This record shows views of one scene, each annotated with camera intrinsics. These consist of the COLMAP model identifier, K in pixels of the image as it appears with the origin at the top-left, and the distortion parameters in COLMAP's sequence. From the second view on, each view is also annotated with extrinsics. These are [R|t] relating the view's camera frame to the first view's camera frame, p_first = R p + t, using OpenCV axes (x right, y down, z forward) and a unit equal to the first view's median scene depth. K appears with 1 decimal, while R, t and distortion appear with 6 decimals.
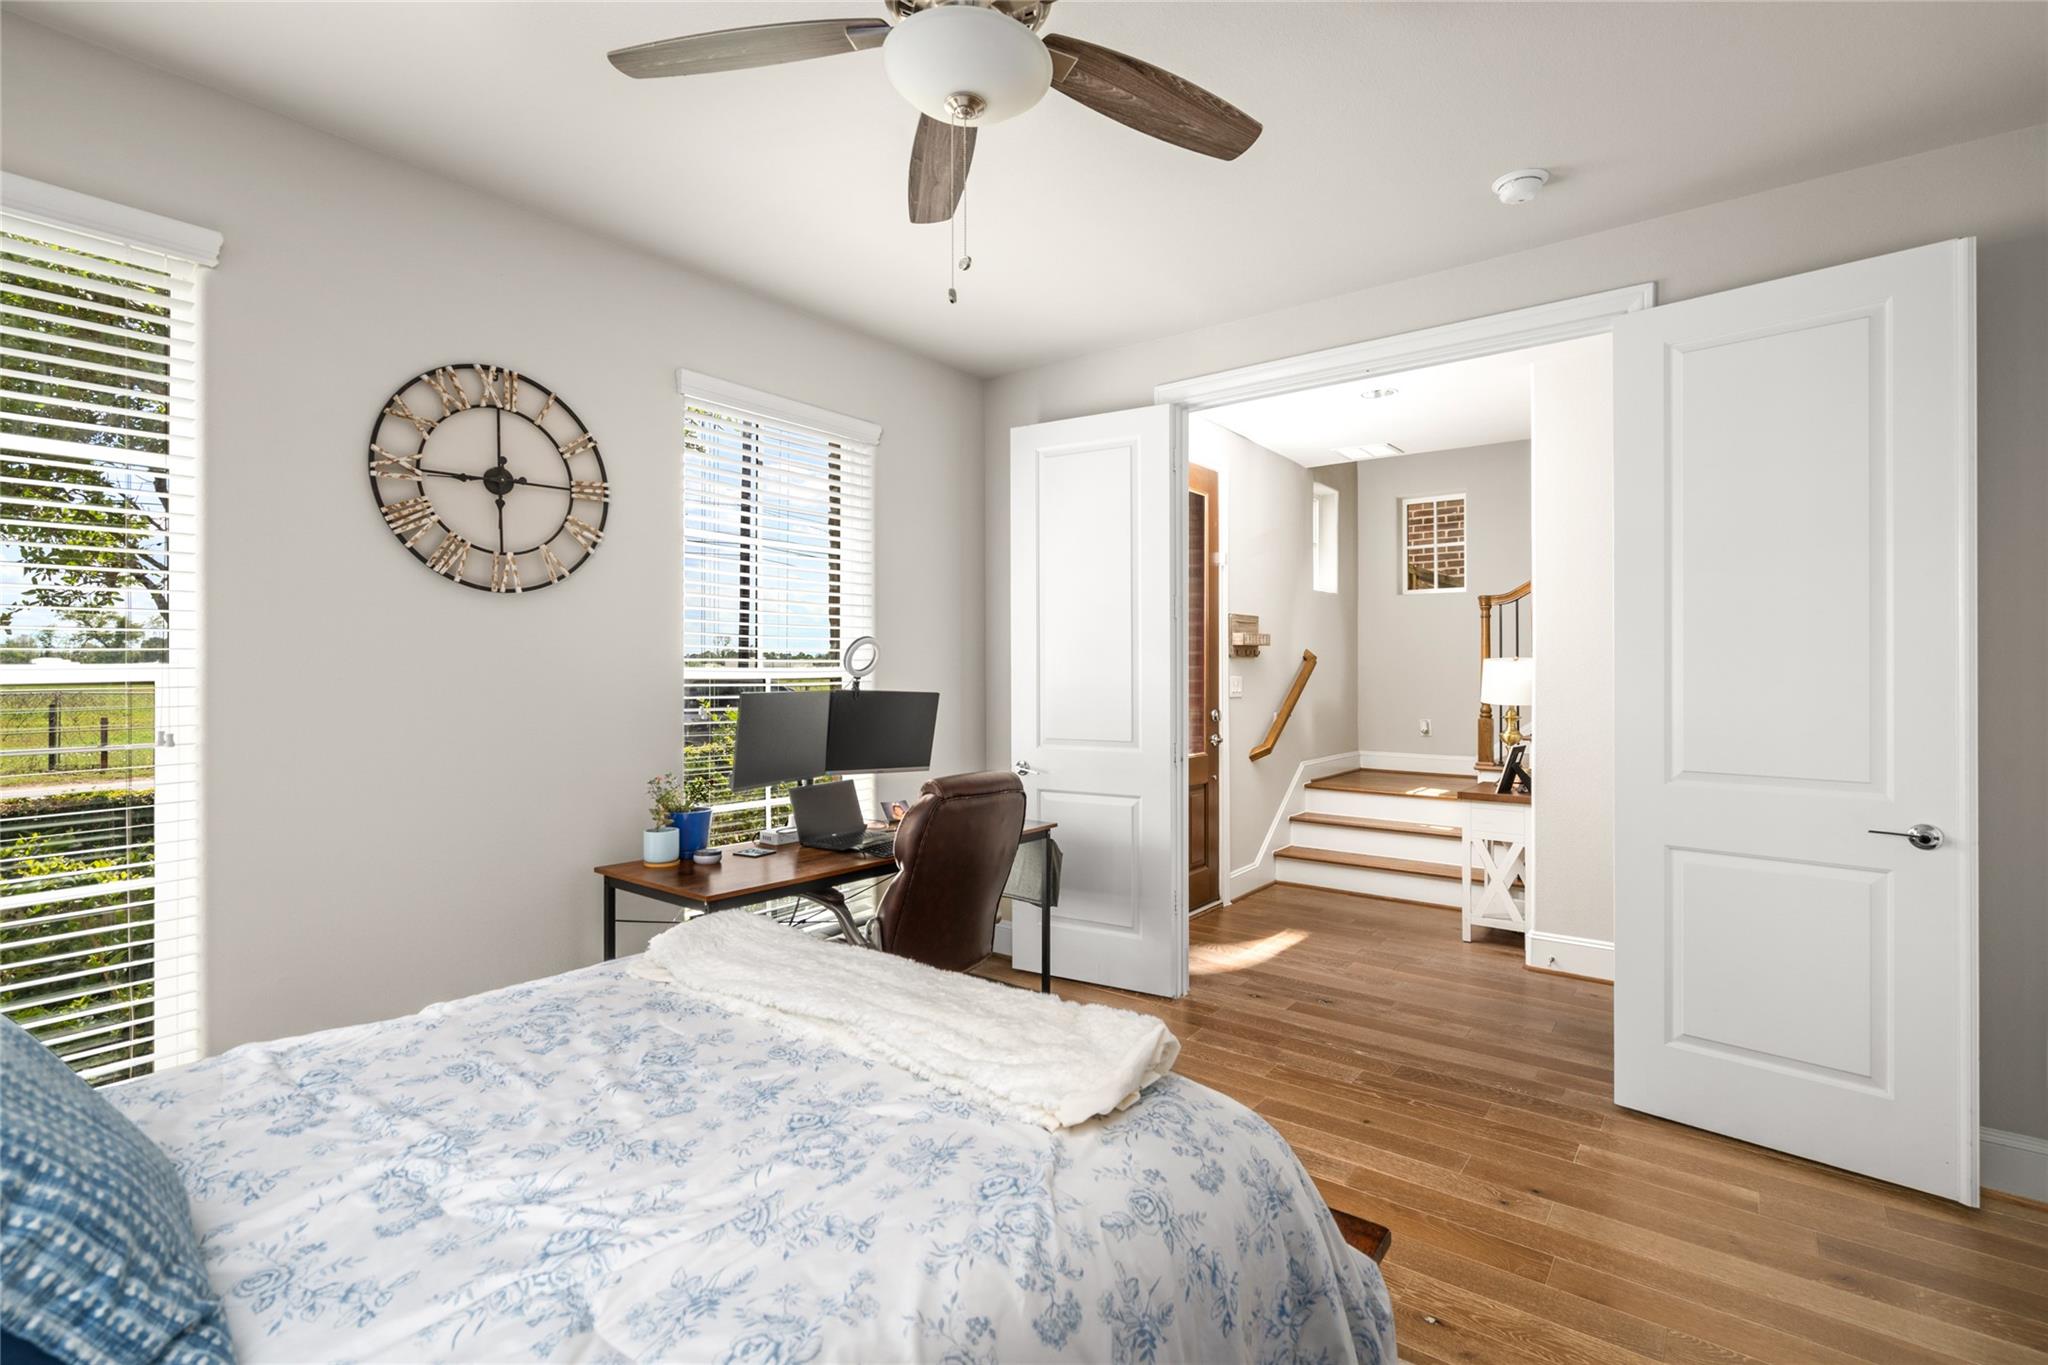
lens RADIAL K [[941.7, 0, 1022.1], [0, 941.7, 677.6], [0, 0, 1]] dist [-0.005422, 0.001597]
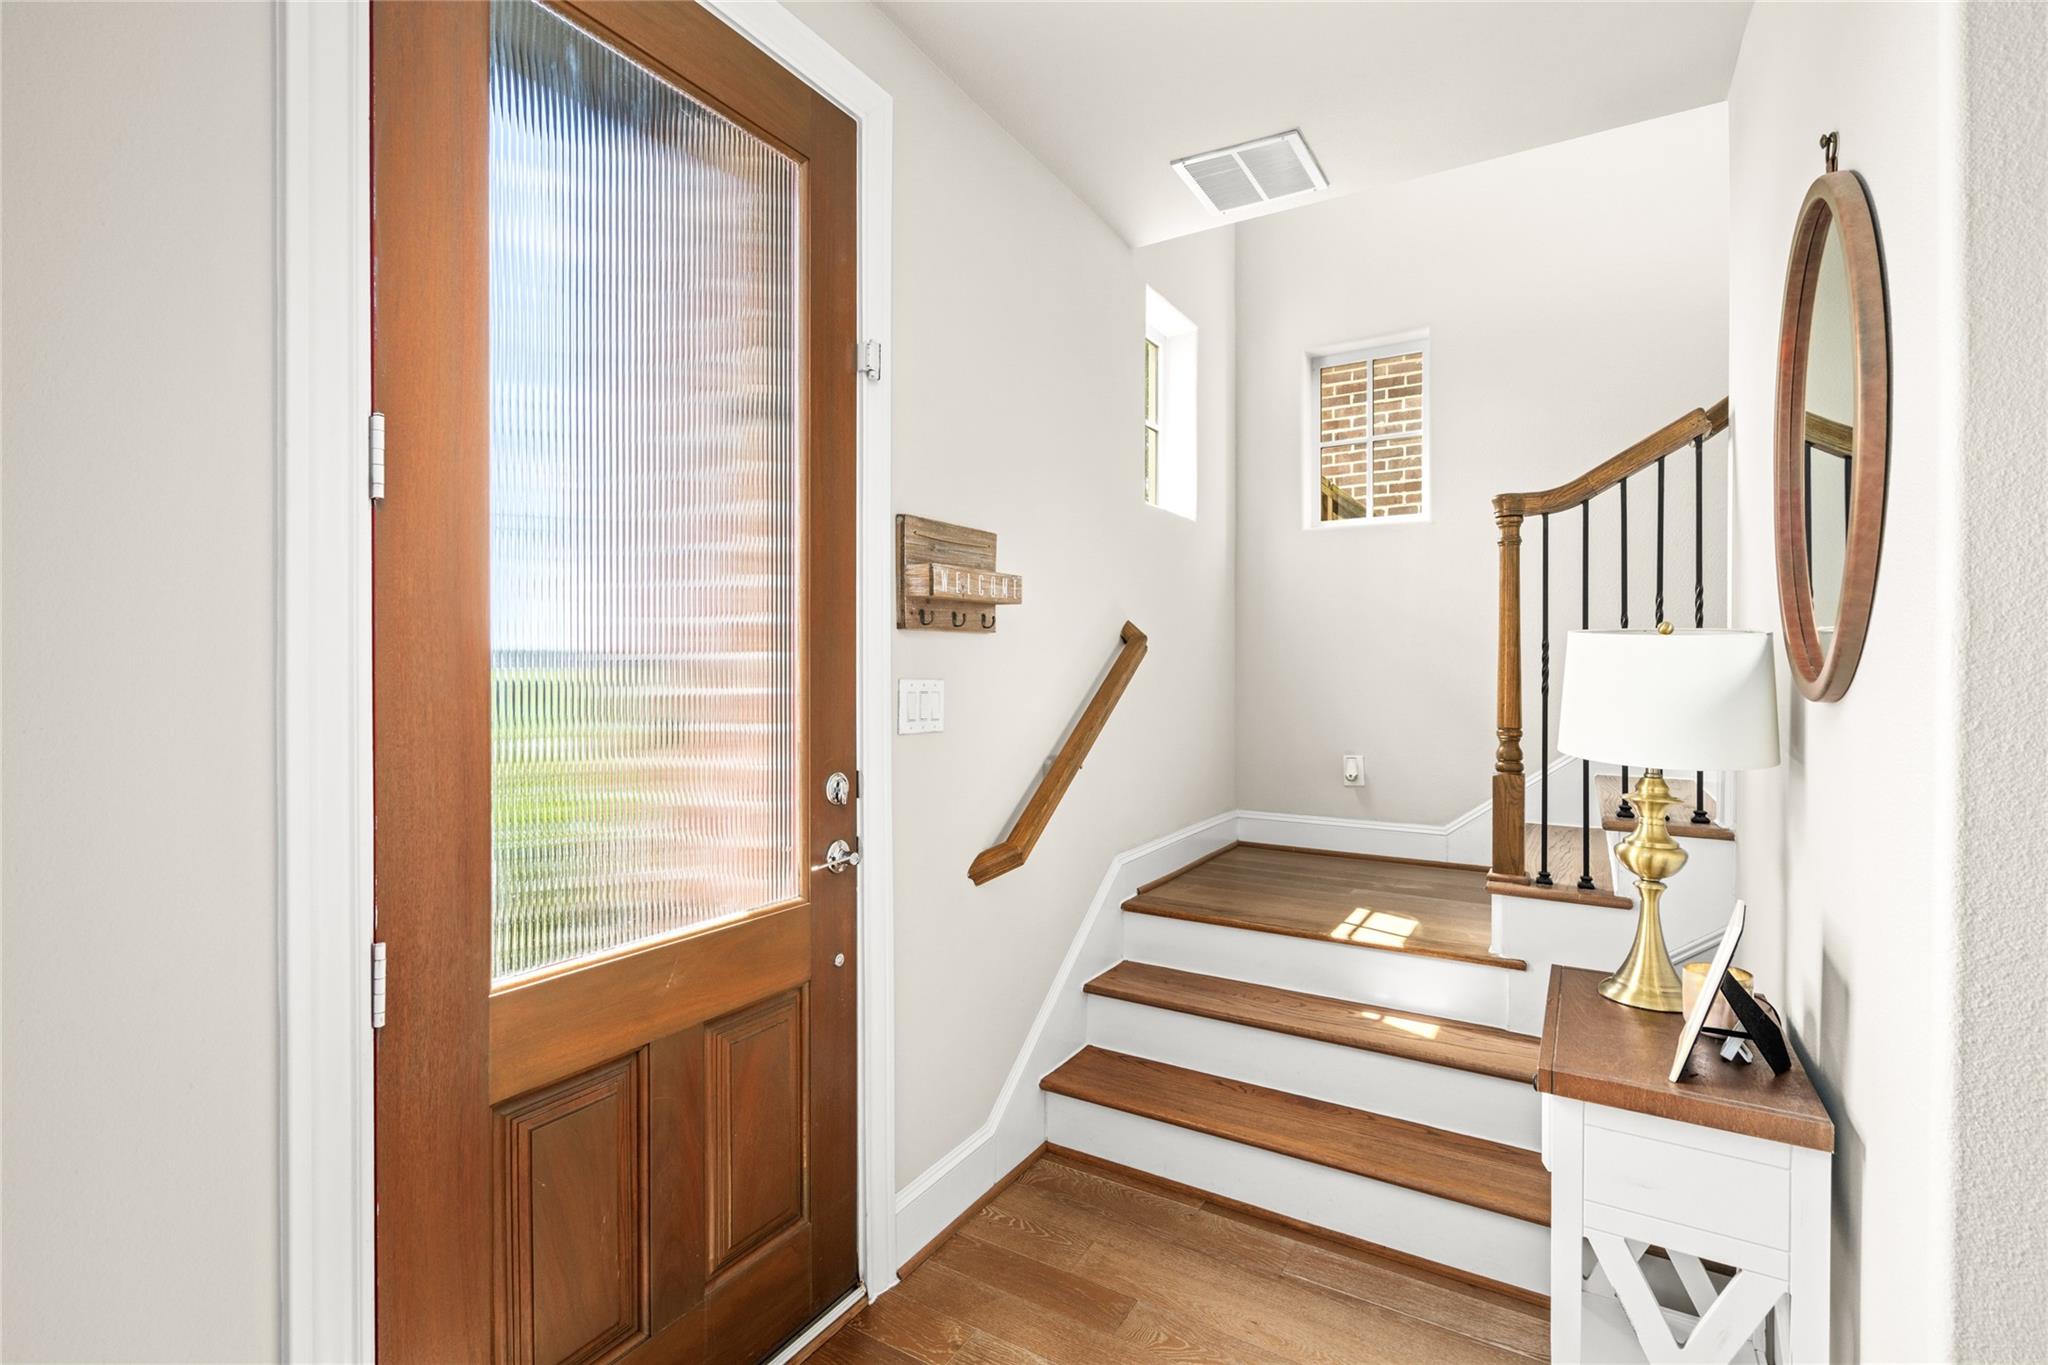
lens RADIAL K [[941.7, 0, 1024.2], [0, 941.7, 671.2], [0, 0, 1]] dist [-0.005422, 0.001597]
pose [[0.993801, 0.000348, 0.111171, 0.219112], [-0.001280, 0.999965, 0.008320, -0.007932], [-0.111164, -0.008410, 0.993766, 0.591689]]
